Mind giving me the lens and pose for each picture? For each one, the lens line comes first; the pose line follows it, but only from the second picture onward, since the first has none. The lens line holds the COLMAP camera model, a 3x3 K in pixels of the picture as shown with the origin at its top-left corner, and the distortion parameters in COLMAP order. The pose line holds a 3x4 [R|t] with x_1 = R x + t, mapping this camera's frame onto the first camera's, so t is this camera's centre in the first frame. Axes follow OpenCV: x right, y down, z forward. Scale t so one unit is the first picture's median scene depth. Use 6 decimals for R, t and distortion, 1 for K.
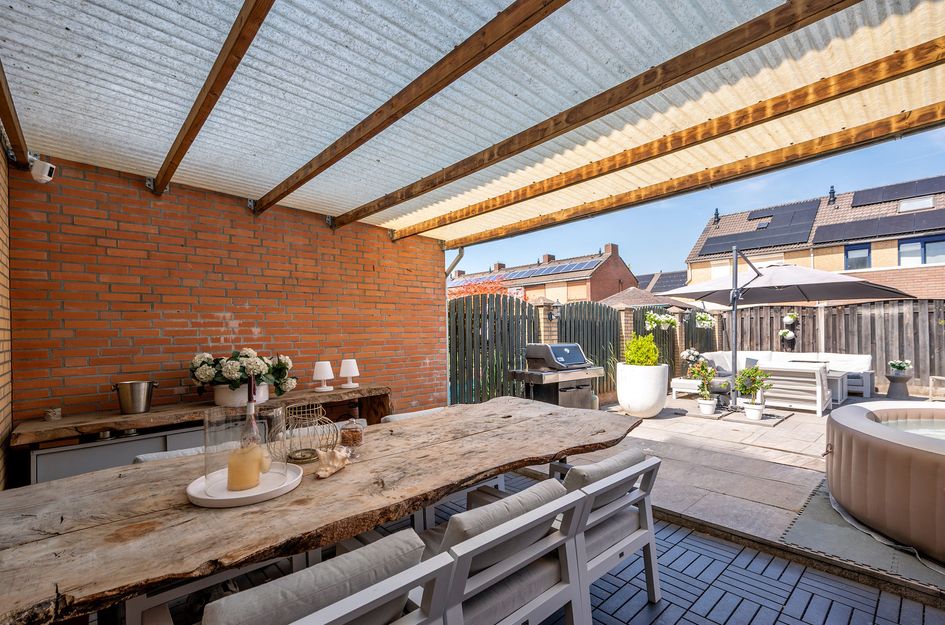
lens RADIAL K [[415.3, 0, 442.6], [0, 415.3, 332.3], [0, 0, 1]] dist [-0.011854, 0.000244]
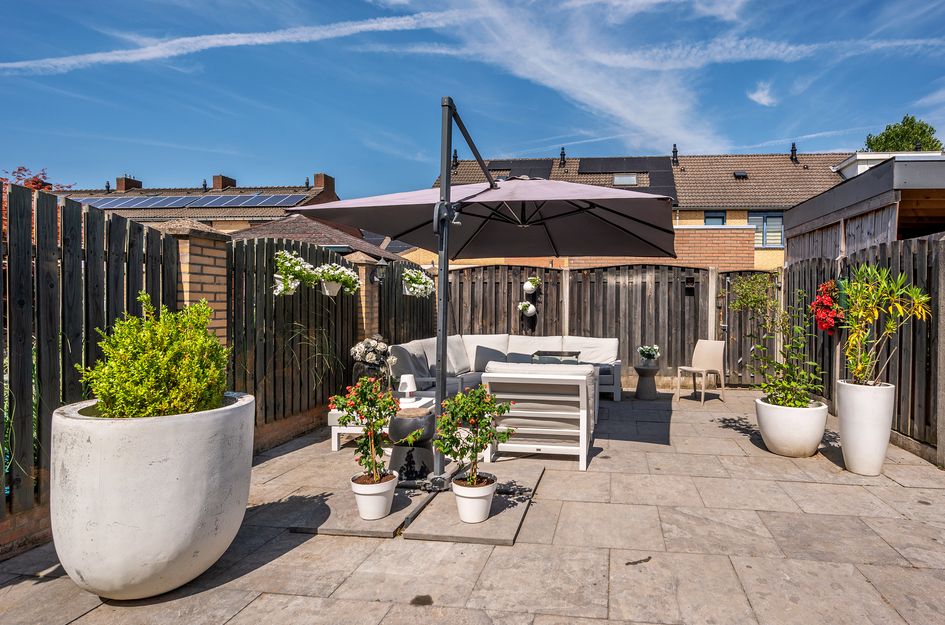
lens RADIAL K [[461.7, 0, 472.7], [0, 461.7, 312.4], [0, 0, 1]] dist [0.001015, 0.000016]
pose [[0.824710, 0.005039, 0.565533, 0.355968], [-0.013901, 0.999839, 0.011363, 0.003501], [-0.565384, -0.017232, 0.824647, 0.453772]]
